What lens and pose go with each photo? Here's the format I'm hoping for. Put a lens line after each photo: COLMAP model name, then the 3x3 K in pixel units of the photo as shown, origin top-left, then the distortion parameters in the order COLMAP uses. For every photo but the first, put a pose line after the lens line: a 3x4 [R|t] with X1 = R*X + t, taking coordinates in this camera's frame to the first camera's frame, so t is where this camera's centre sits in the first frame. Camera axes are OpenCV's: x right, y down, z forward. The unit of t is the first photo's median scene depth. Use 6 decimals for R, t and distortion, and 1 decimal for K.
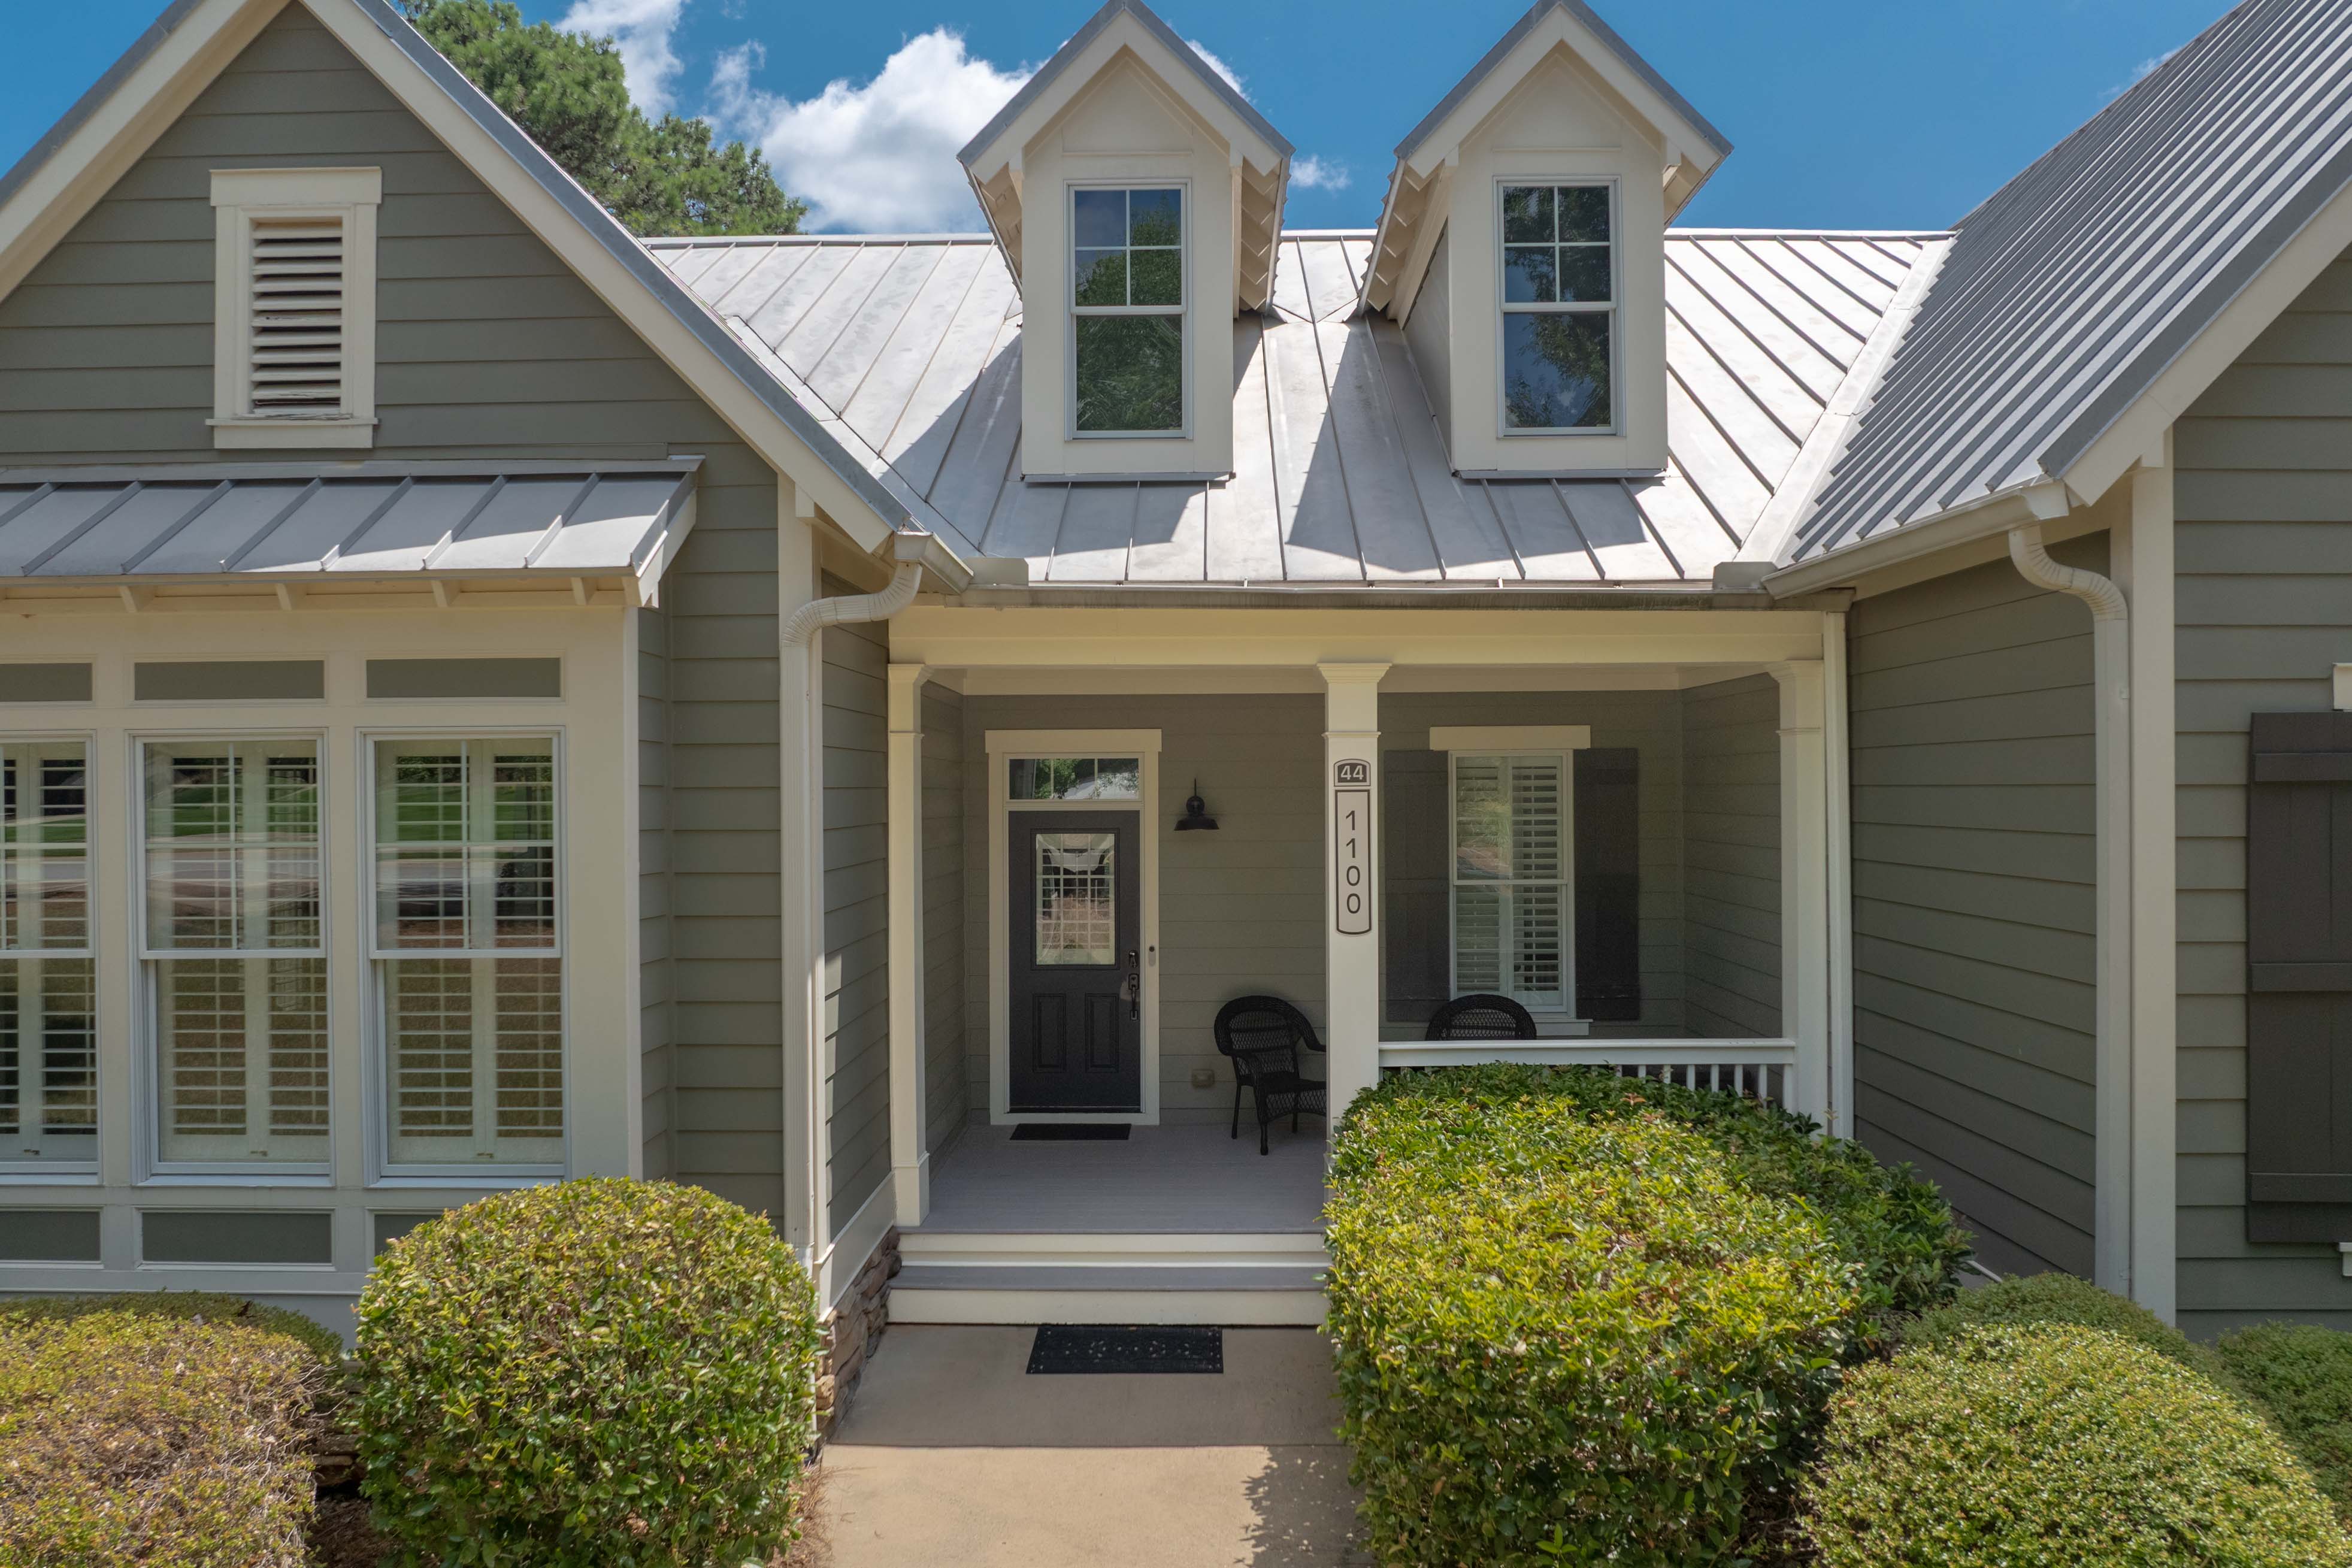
lens RADIAL K [[1636.3, 0, 1170.5], [0, 1636.3, 783.4], [0, 0, 1]] dist [-0.036715, 0.003627]
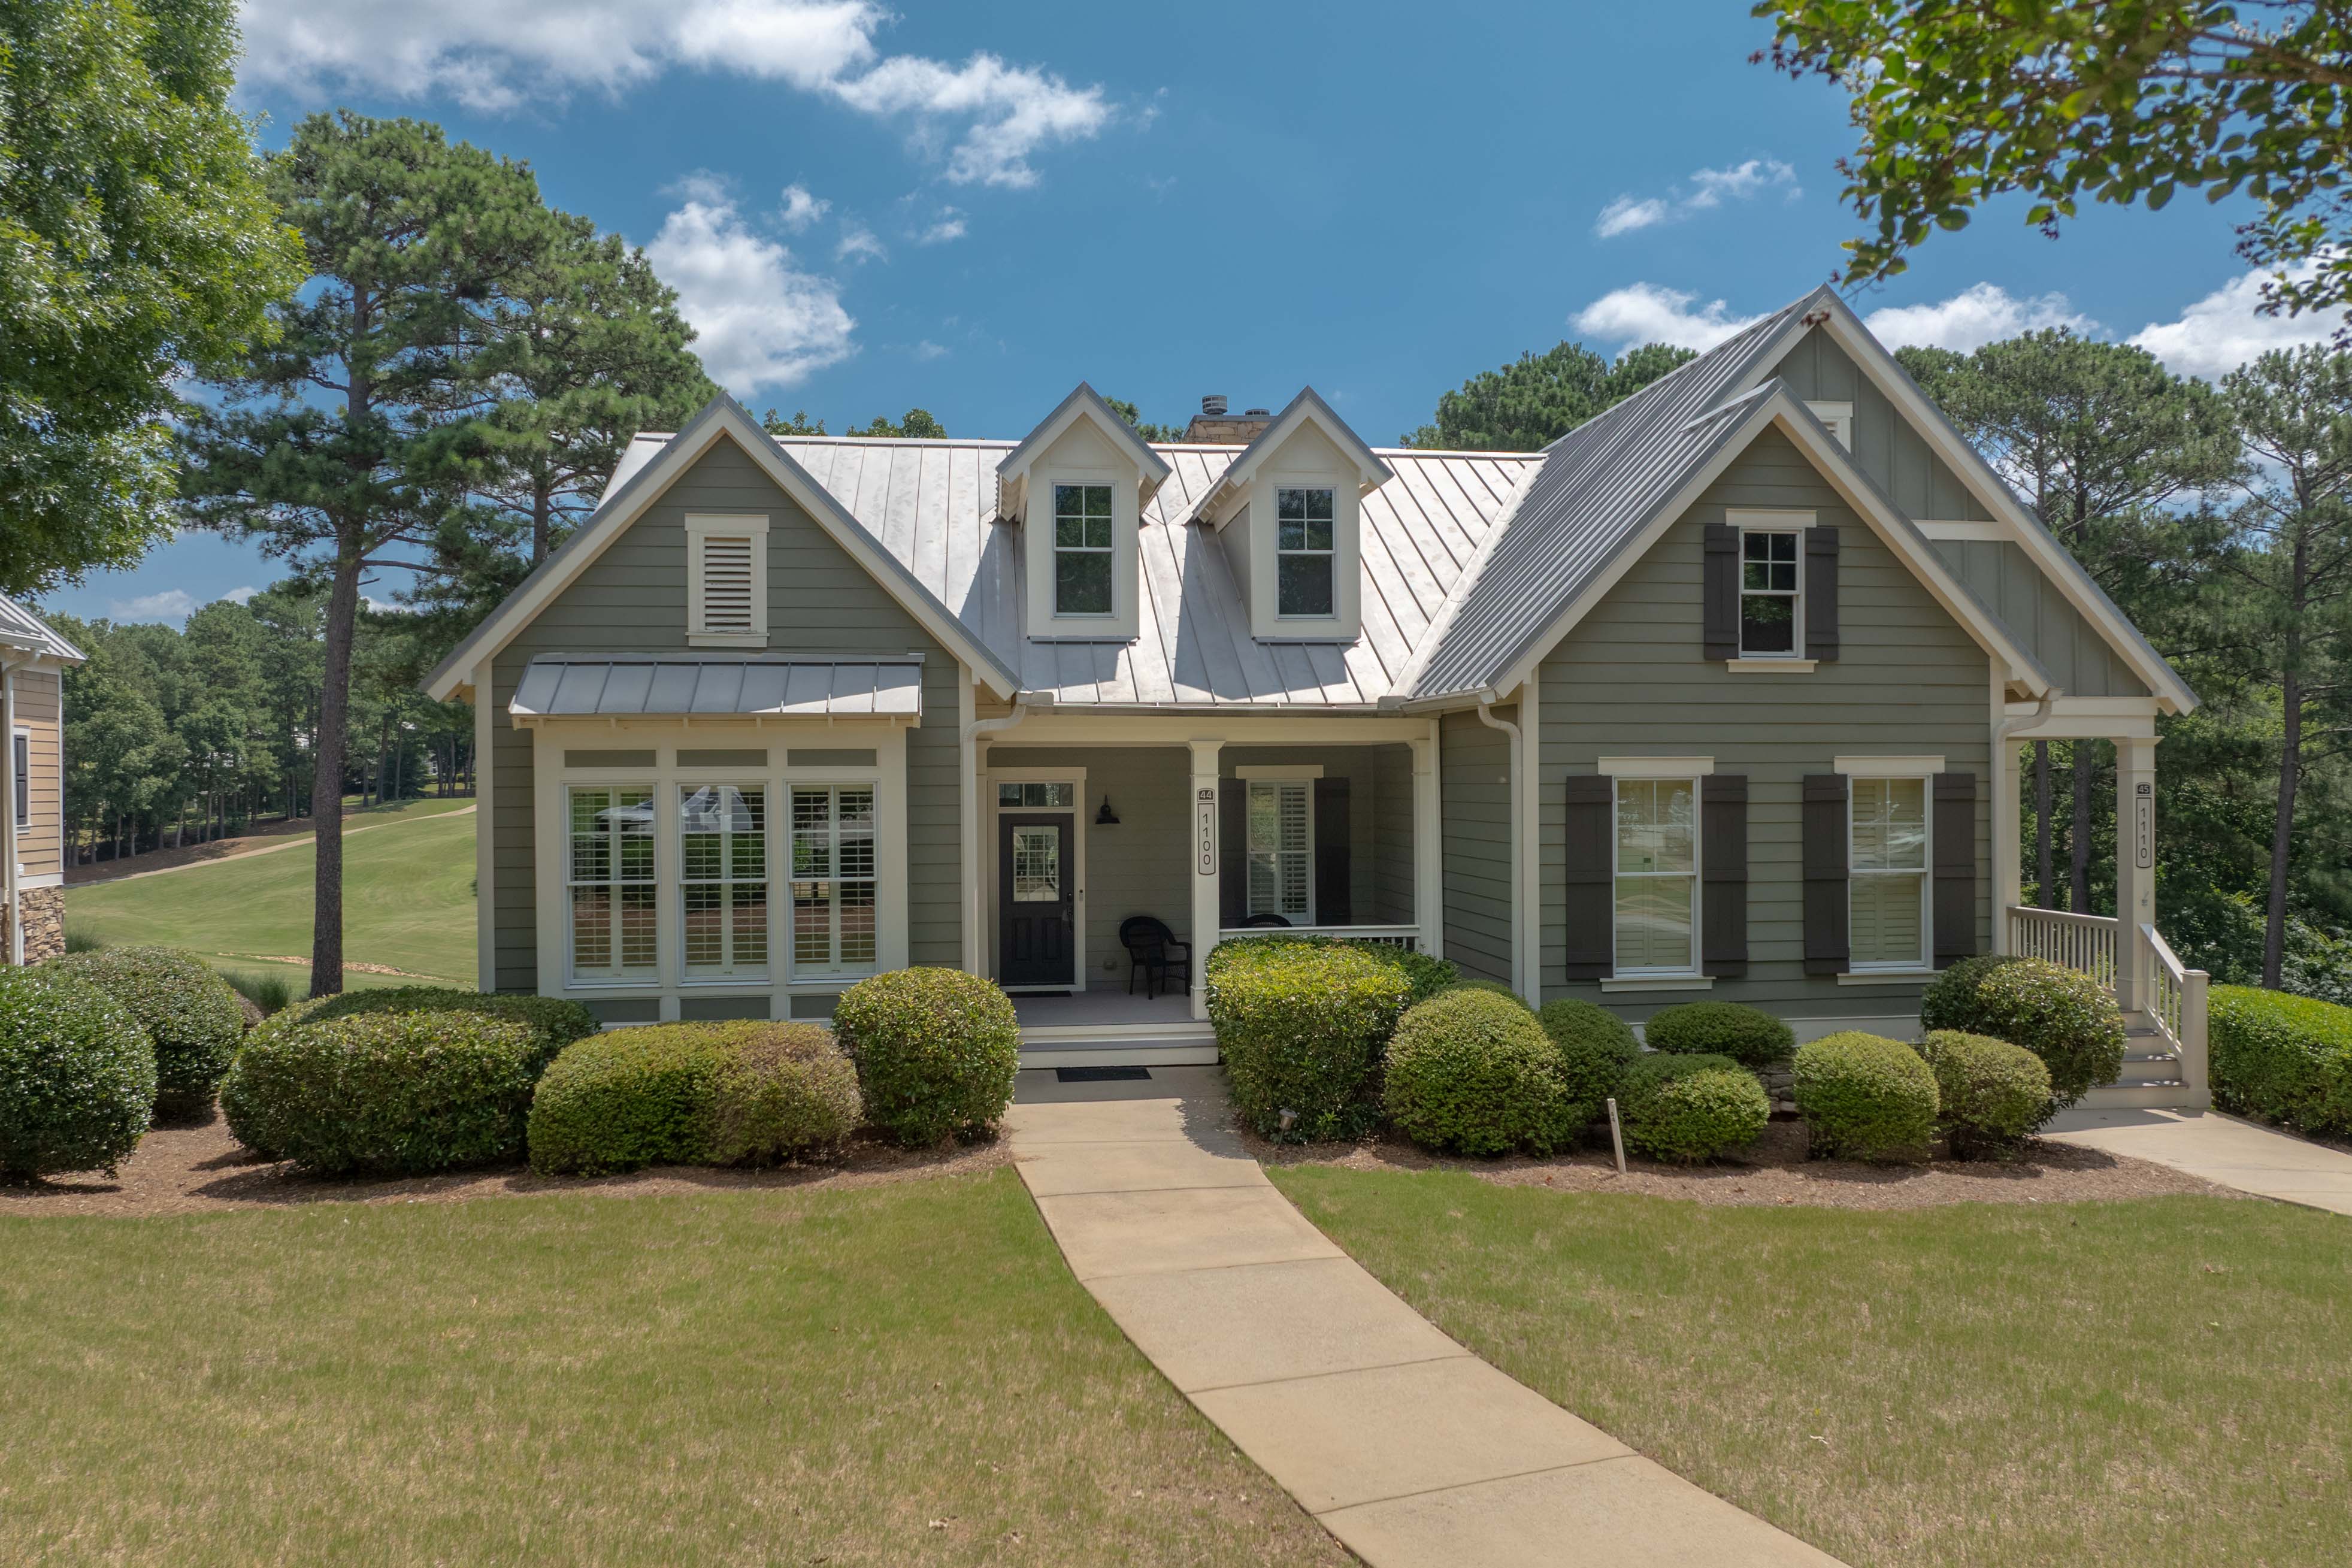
lens RADIAL K [[1636.3, 0, 1170.5], [0, 1636.3, 783.4], [0, 0, 1]] dist [-0.036715, 0.003627]
pose [[0.988800, -0.001550, 0.149240, -0.225824], [0.001211, 0.999996, 0.002367, -0.024514], [-0.149243, -0.002160, 0.988798, -0.957517]]
